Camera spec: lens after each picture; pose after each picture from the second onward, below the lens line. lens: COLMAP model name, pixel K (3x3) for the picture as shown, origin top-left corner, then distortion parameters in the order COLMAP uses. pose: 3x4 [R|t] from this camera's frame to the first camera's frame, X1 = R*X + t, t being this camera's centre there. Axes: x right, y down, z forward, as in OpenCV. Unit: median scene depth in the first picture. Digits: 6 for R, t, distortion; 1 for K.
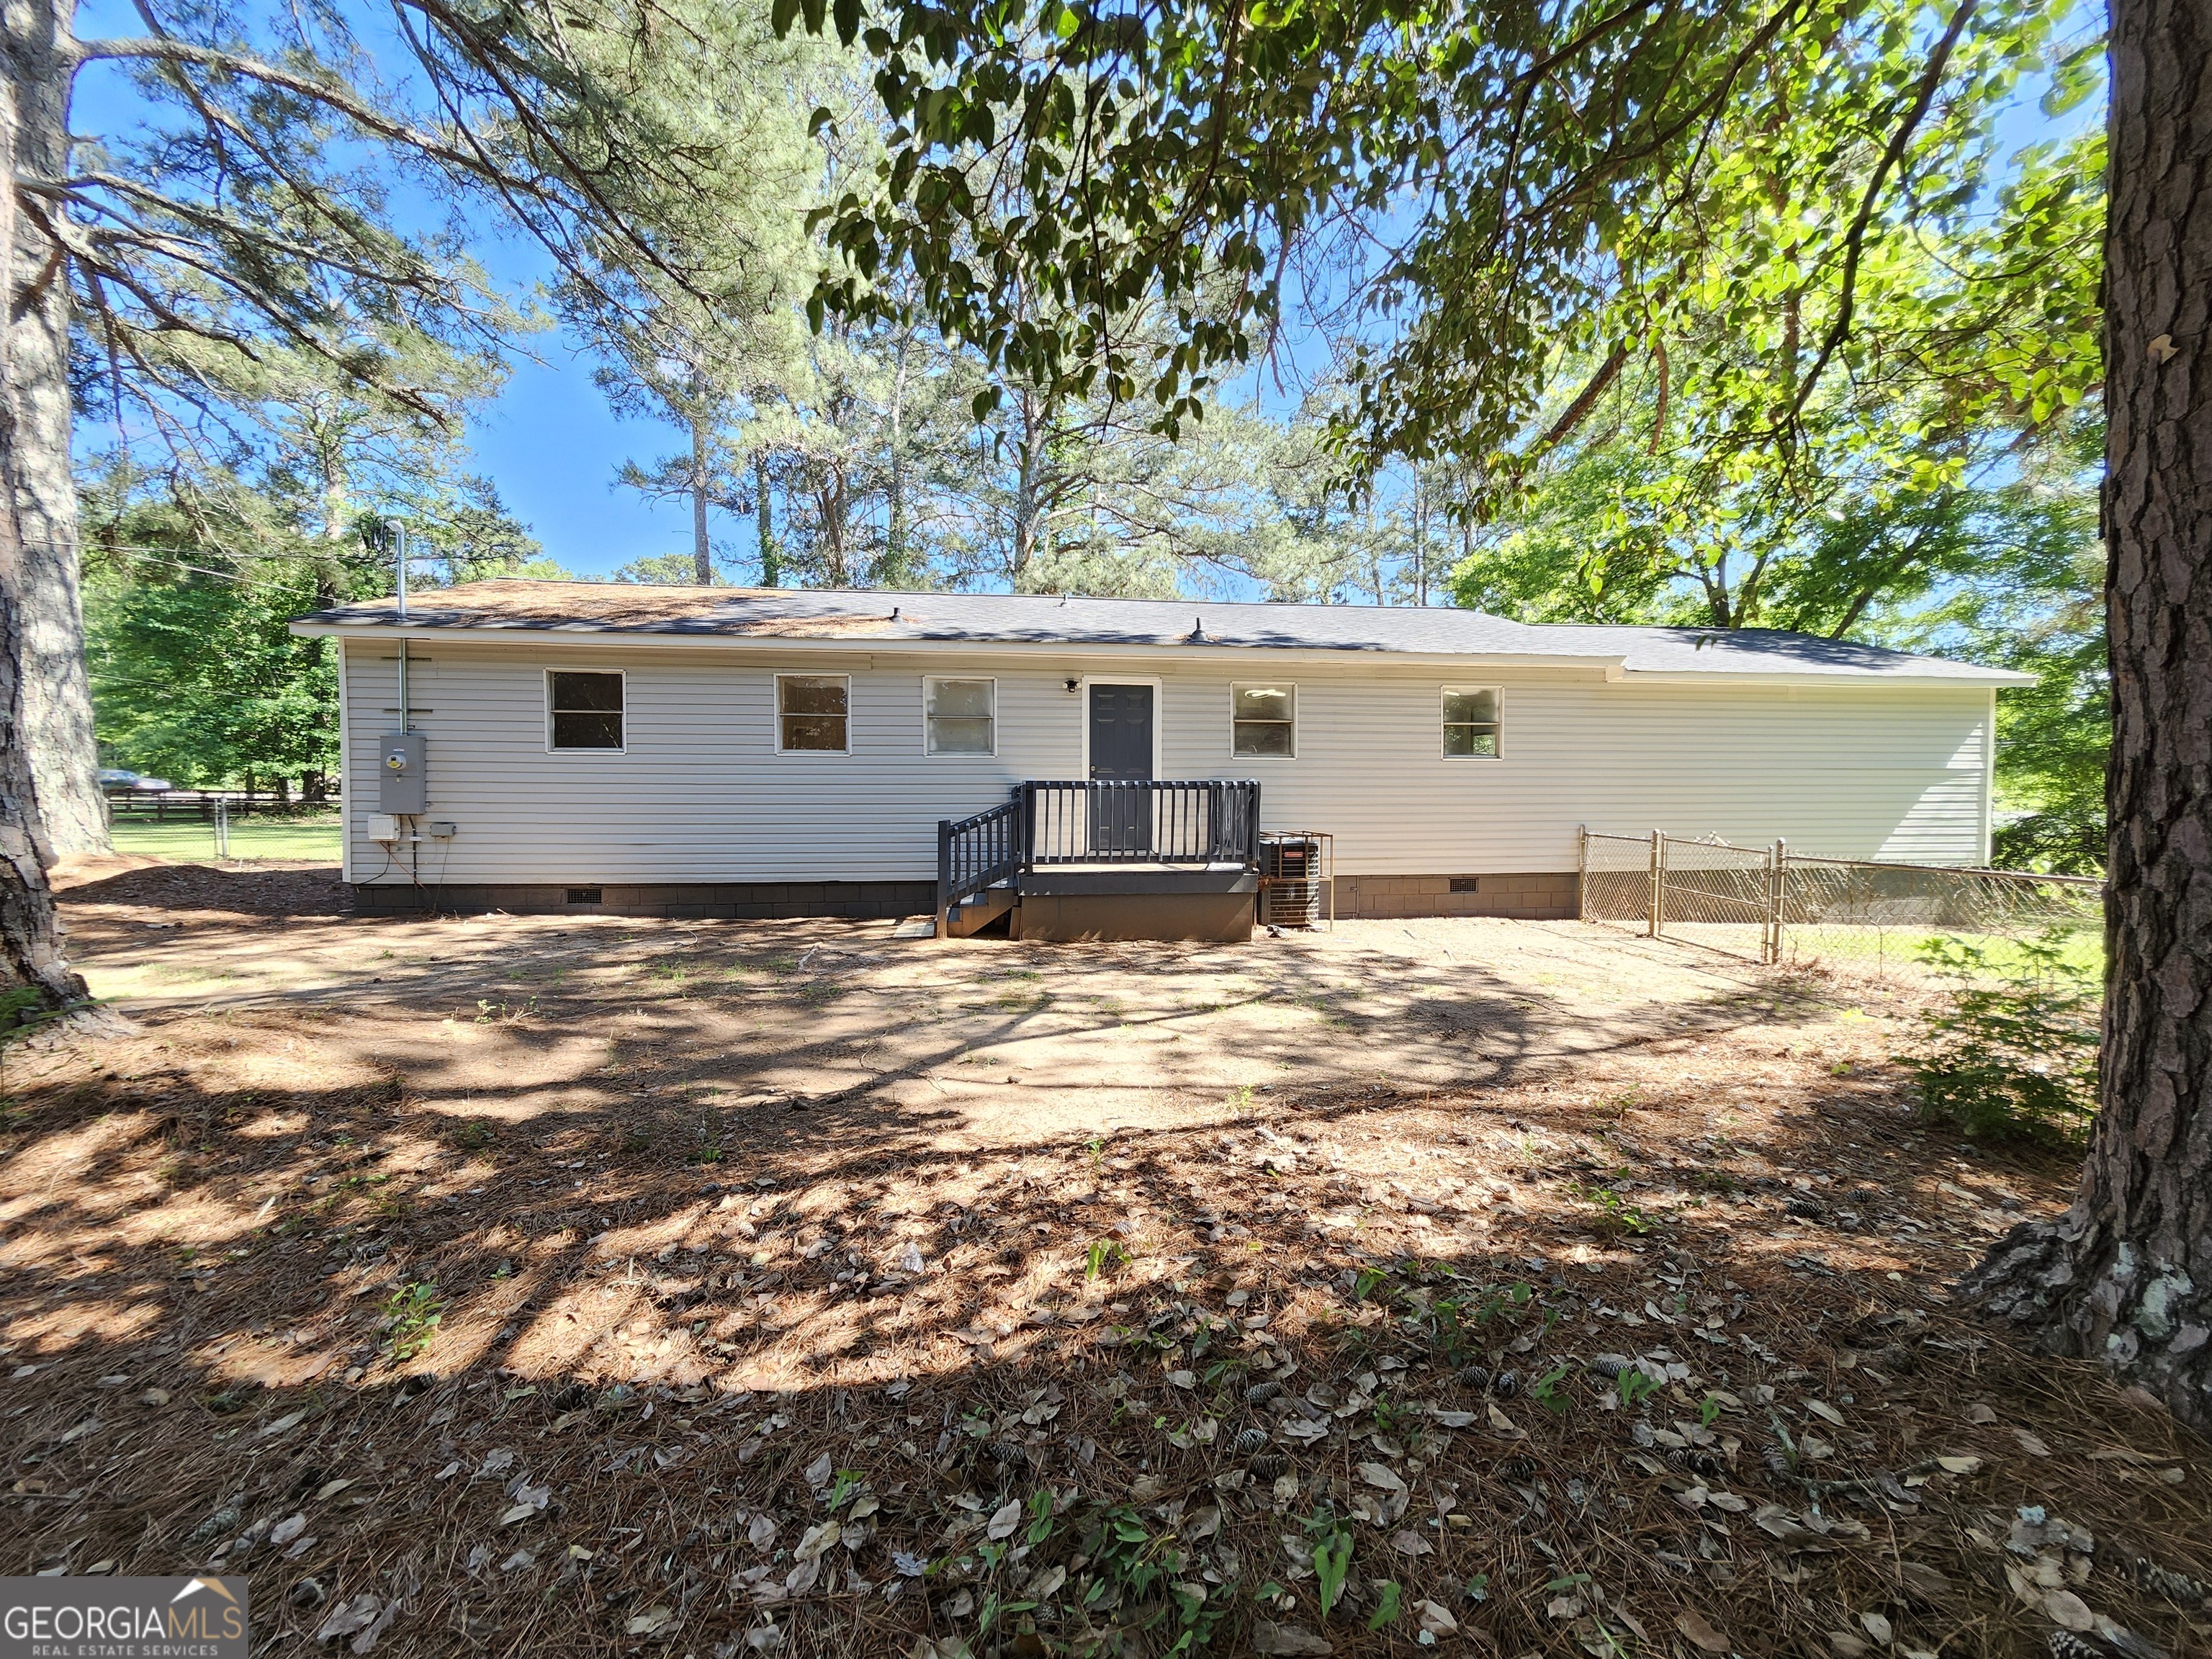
lens RADIAL K [[877.7, 0, 1105.4], [0, 877.7, 818.3], [0, 0, 1]] dist [-0.016415, -0.000050]
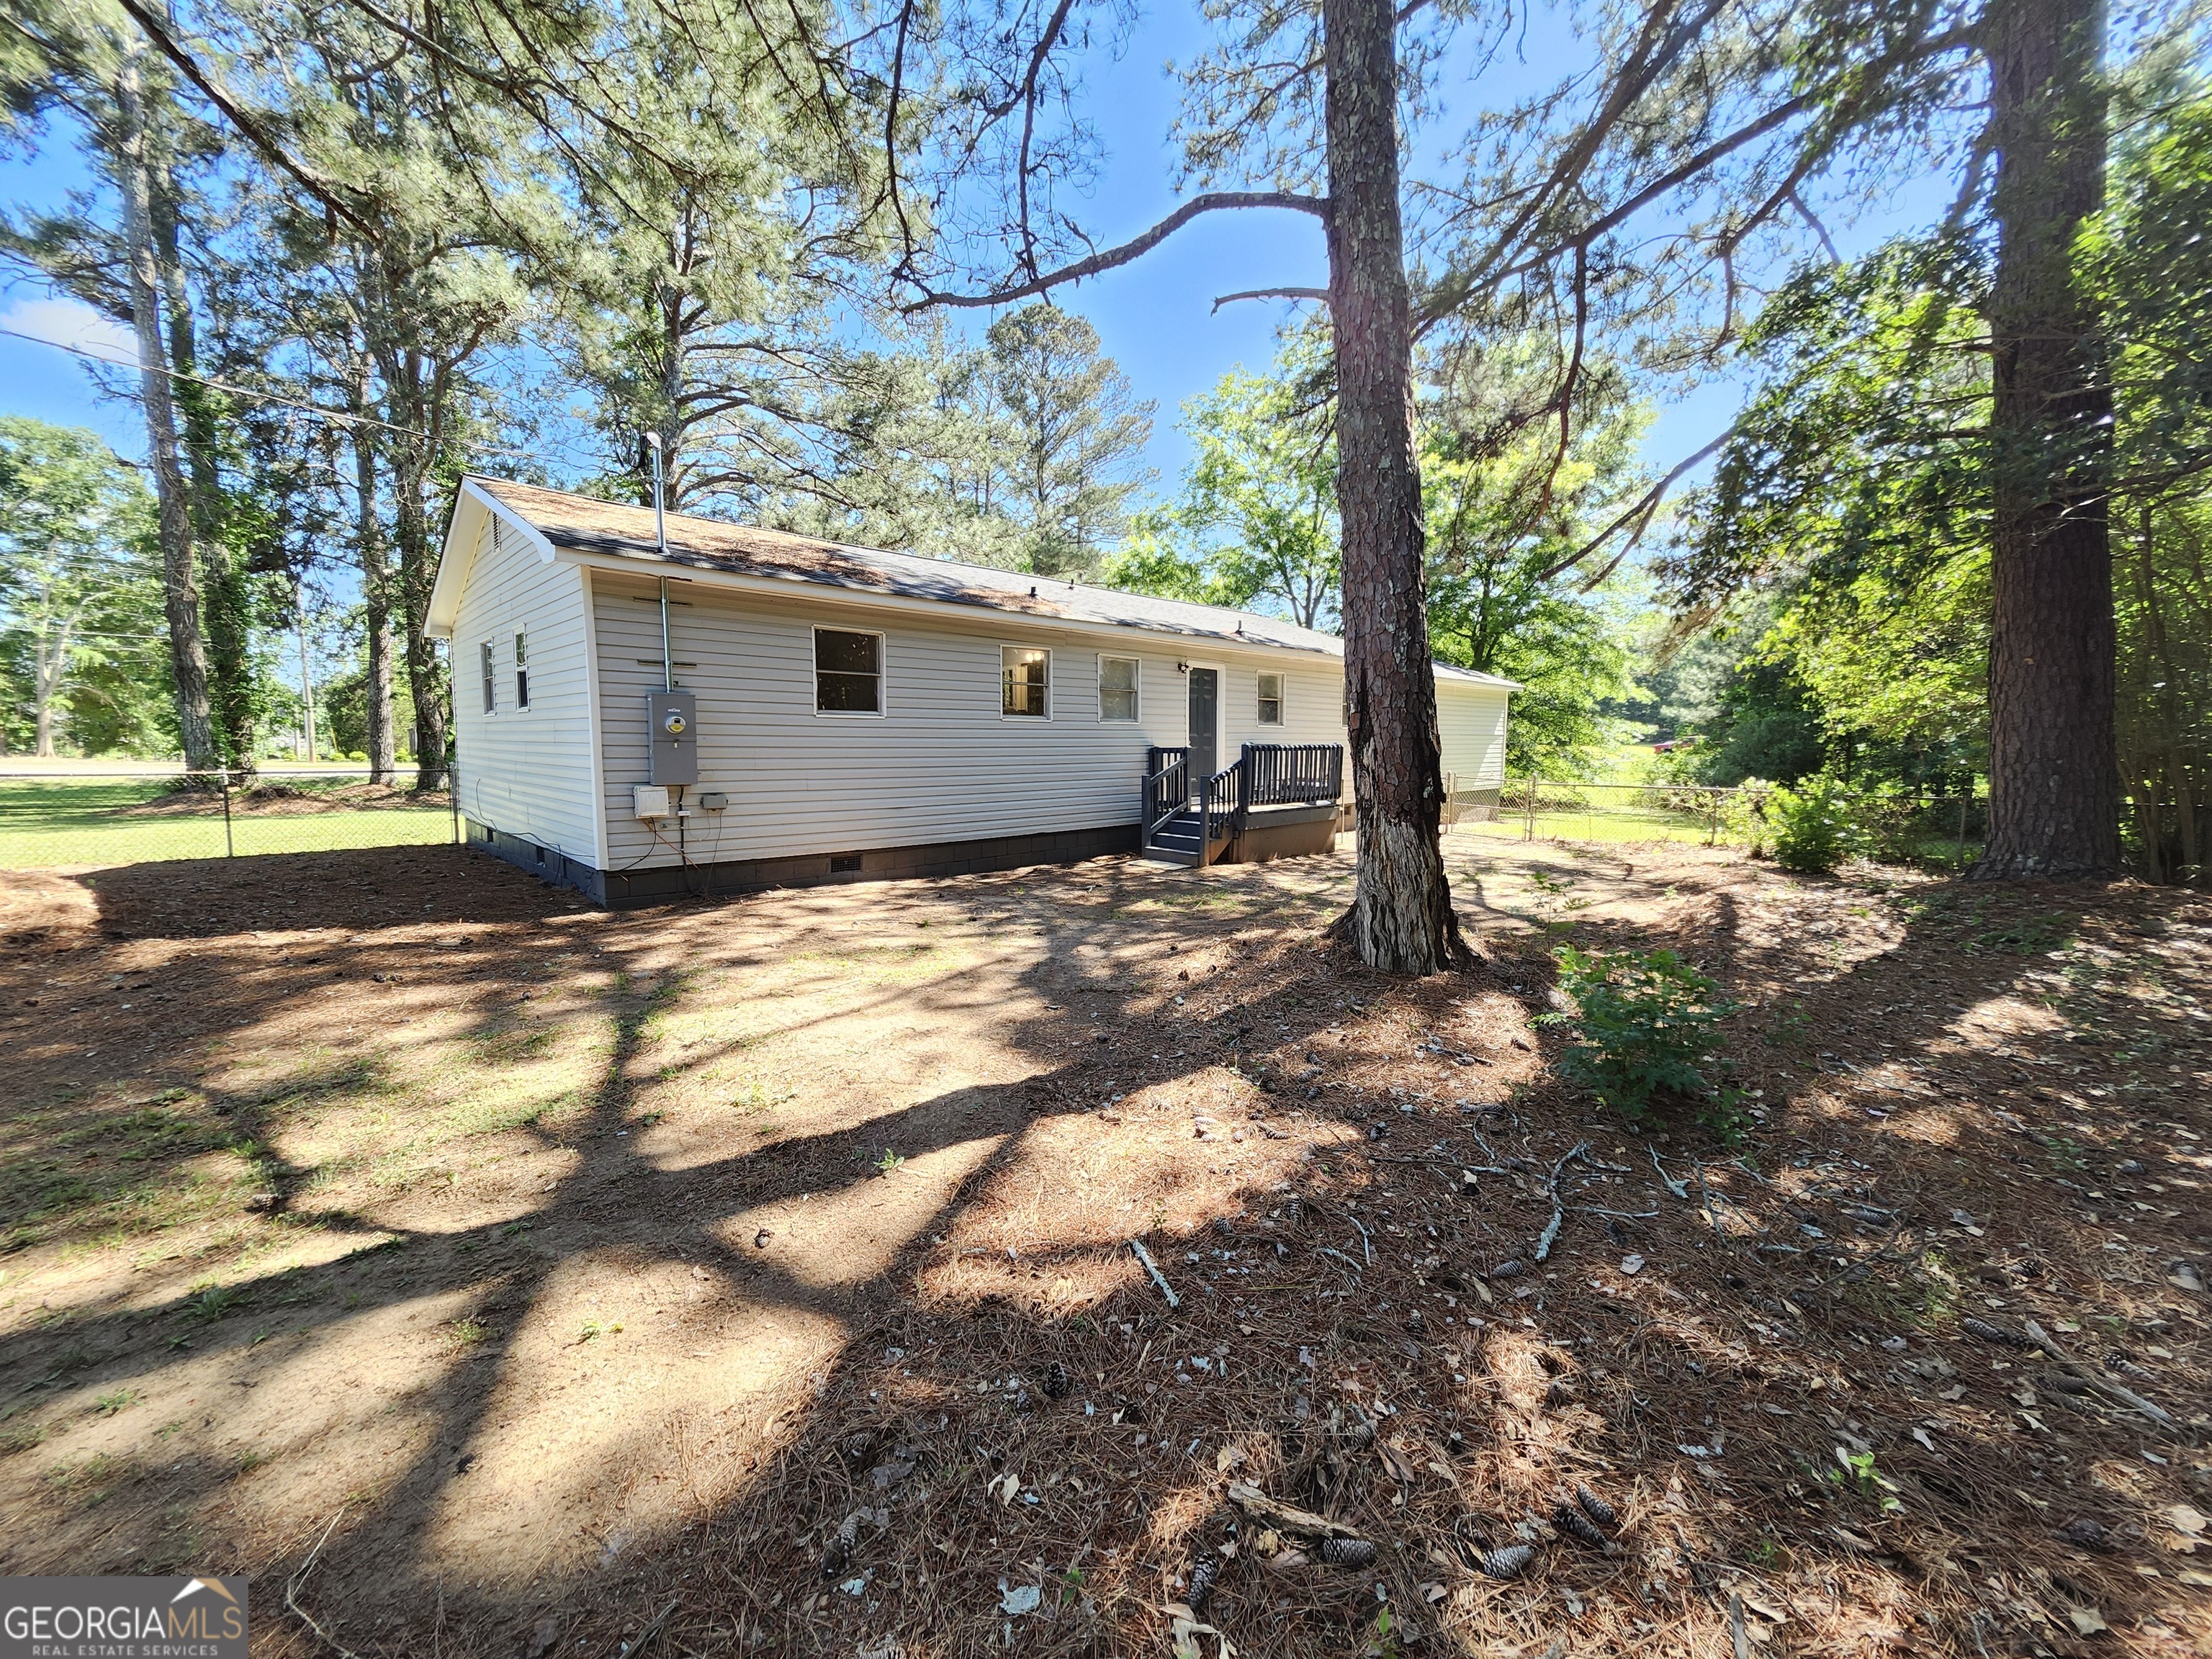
lens RADIAL K [[877.7, 0, 1109.8], [0, 877.7, 837.8], [0, 0, 1]] dist [-0.016415, -0.000050]
pose [[0.793745, -0.066954, 0.604554, -0.957983], [0.019931, 0.996252, 0.084166, -0.016474], [-0.607924, -0.054757, 0.792105, 0.047366]]
